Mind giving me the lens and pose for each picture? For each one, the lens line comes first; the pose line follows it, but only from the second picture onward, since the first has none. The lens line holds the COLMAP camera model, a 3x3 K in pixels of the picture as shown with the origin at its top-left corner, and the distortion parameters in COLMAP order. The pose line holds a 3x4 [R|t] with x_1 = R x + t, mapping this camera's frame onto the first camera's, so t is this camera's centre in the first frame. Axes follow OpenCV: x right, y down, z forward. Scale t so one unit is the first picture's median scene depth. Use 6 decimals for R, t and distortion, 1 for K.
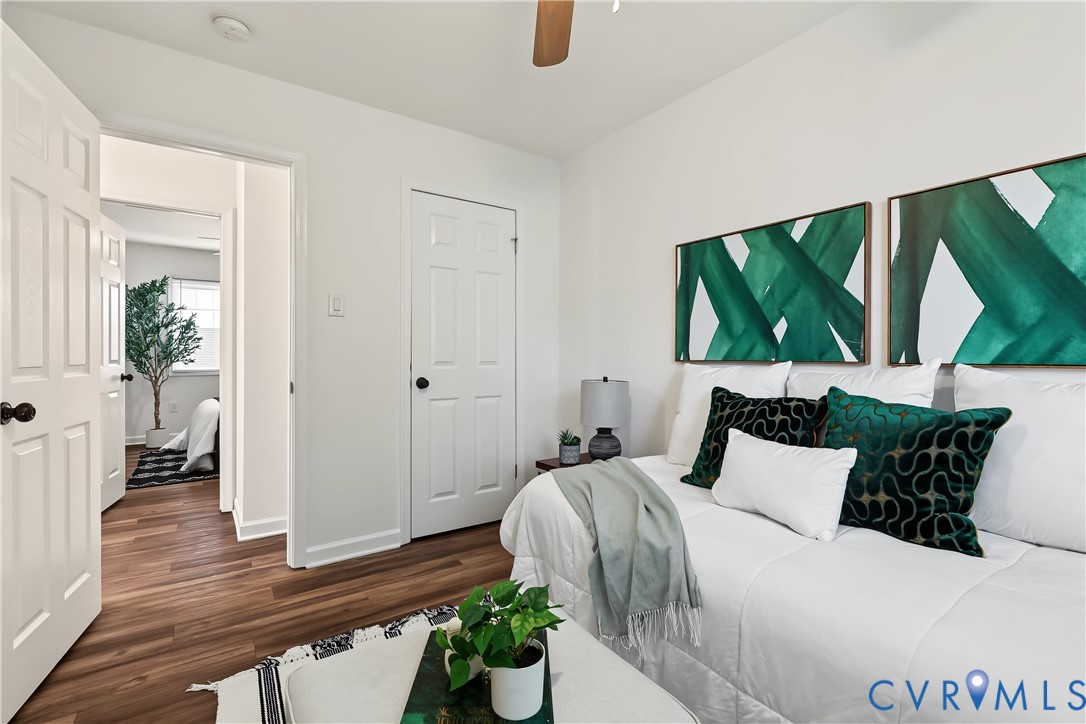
lens RADIAL K [[495.0, 0, 545.3], [0, 495.0, 358.1], [0, 0, 1]] dist [0.001557, 0.000271]
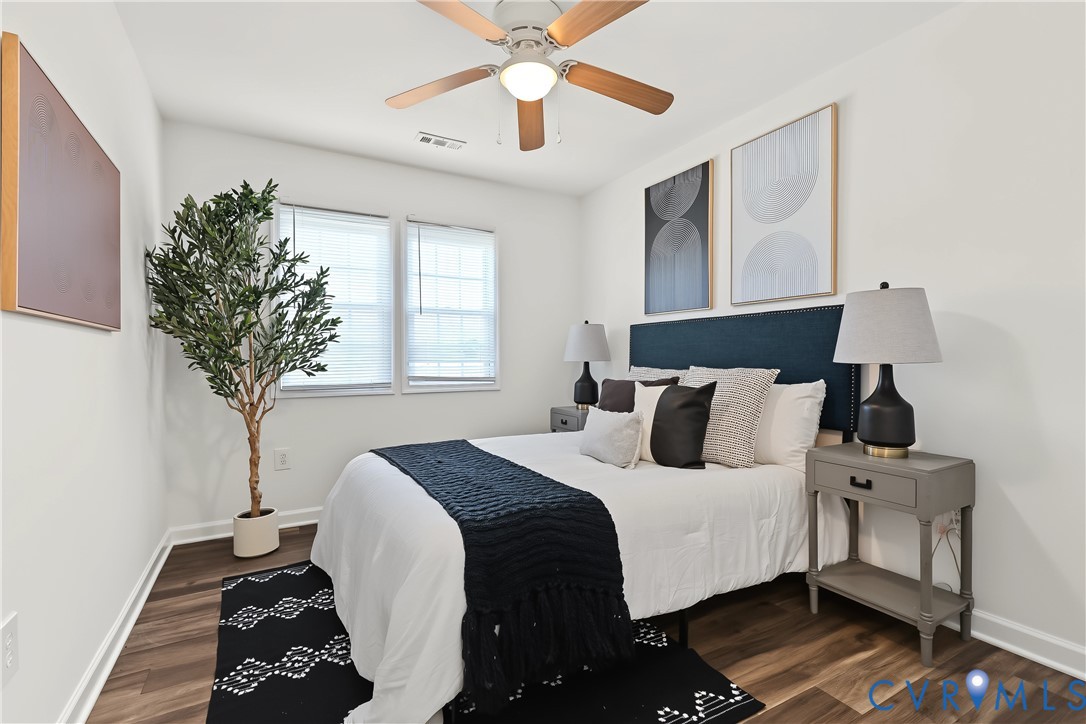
lens RADIAL K [[495.0, 0, 541.7], [0, 495.0, 357.7], [0, 0, 1]] dist [0.001557, 0.000271]
pose [[0.993434, -0.008486, -0.114090, -0.475286], [0.008155, 0.999961, -0.003372, -0.001146], [0.114114, 0.002419, 0.993465, 0.584871]]
